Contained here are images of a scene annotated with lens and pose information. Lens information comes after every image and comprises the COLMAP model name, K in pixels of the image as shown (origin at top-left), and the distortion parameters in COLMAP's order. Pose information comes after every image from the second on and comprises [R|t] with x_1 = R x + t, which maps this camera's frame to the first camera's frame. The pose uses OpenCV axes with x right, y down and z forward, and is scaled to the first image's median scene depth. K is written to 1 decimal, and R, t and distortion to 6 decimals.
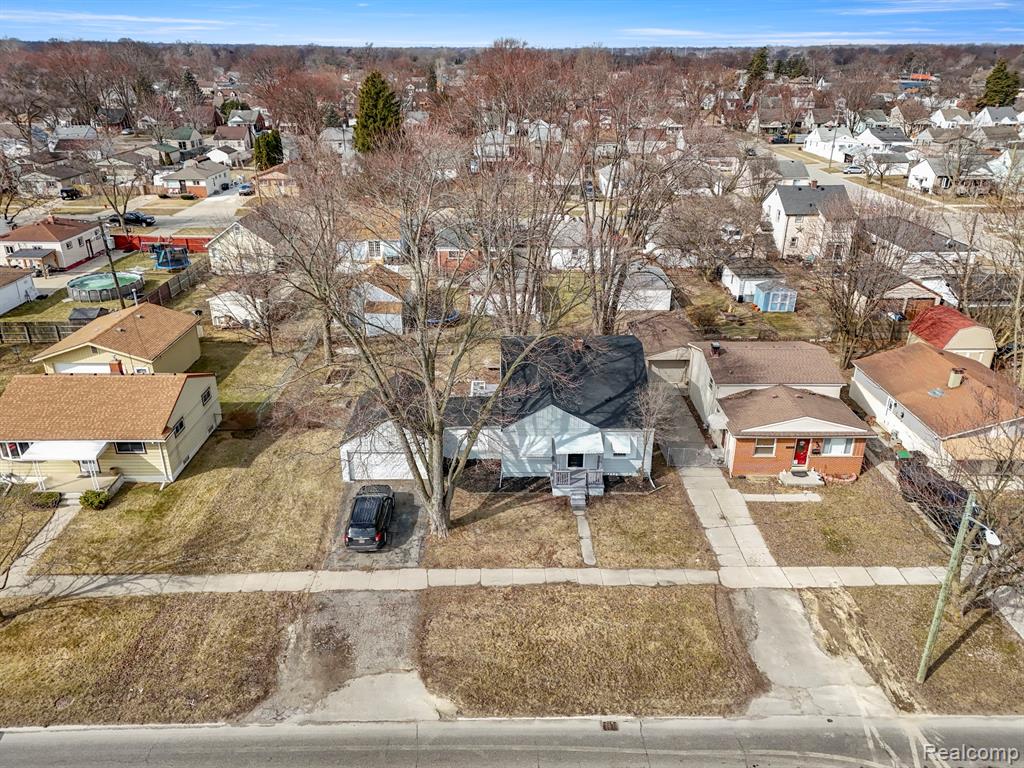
lens RADIAL K [[746.5, 0, 509.5], [0, 746.5, 386.3], [0, 0, 1]] dist [0.079729, -0.067513]
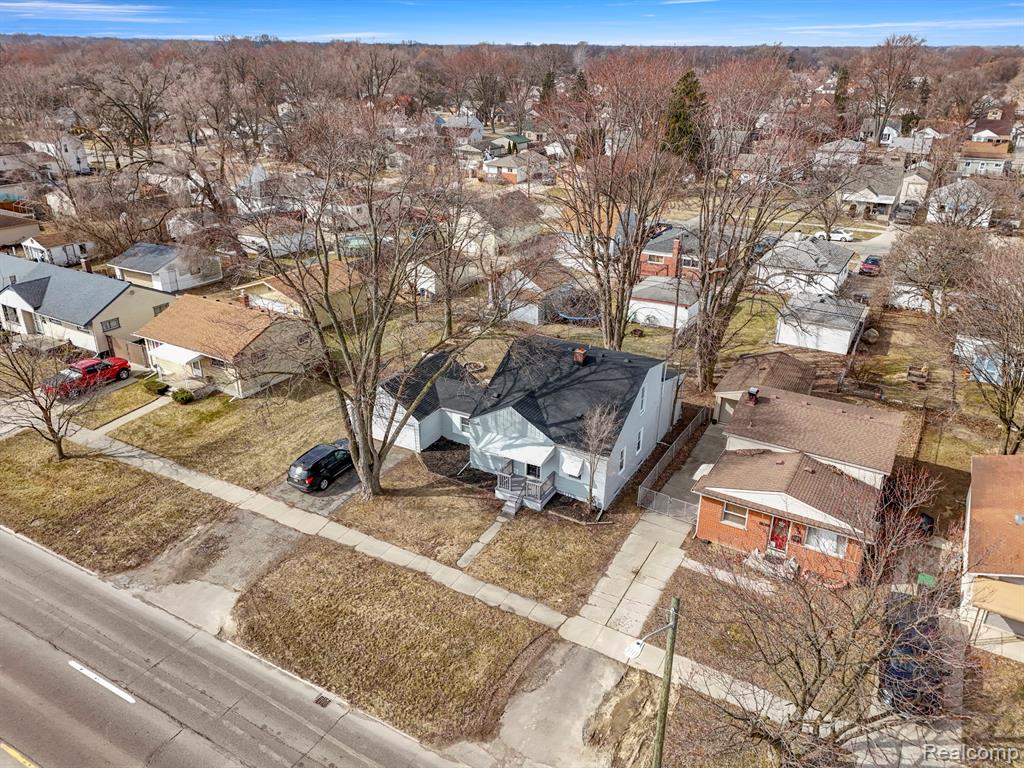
lens RADIAL K [[746.5, 0, 509.5], [0, 746.5, 386.3], [0, 0, 1]] dist [0.079729, -0.067513]
pose [[0.857685, 0.216297, -0.466468, 0.511384], [-0.216744, 0.974763, 0.053466, -0.053872], [0.466260, 0.055248, 0.882921, 0.129942]]
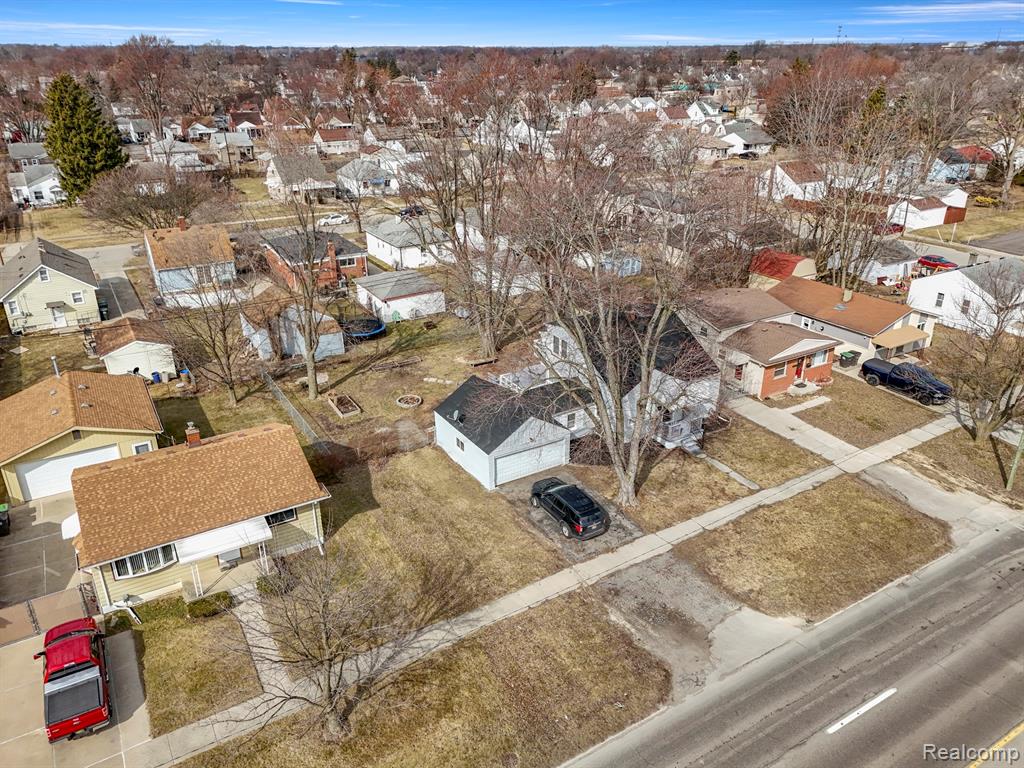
lens RADIAL K [[746.5, 0, 509.5], [0, 746.5, 386.3], [0, 0, 1]] dist [0.079729, -0.067513]
pose [[0.861517, -0.212302, 0.461213, -0.651701], [0.212348, 0.975782, 0.052512, -0.055022], [-0.461191, 0.052698, 0.885734, 0.116469]]
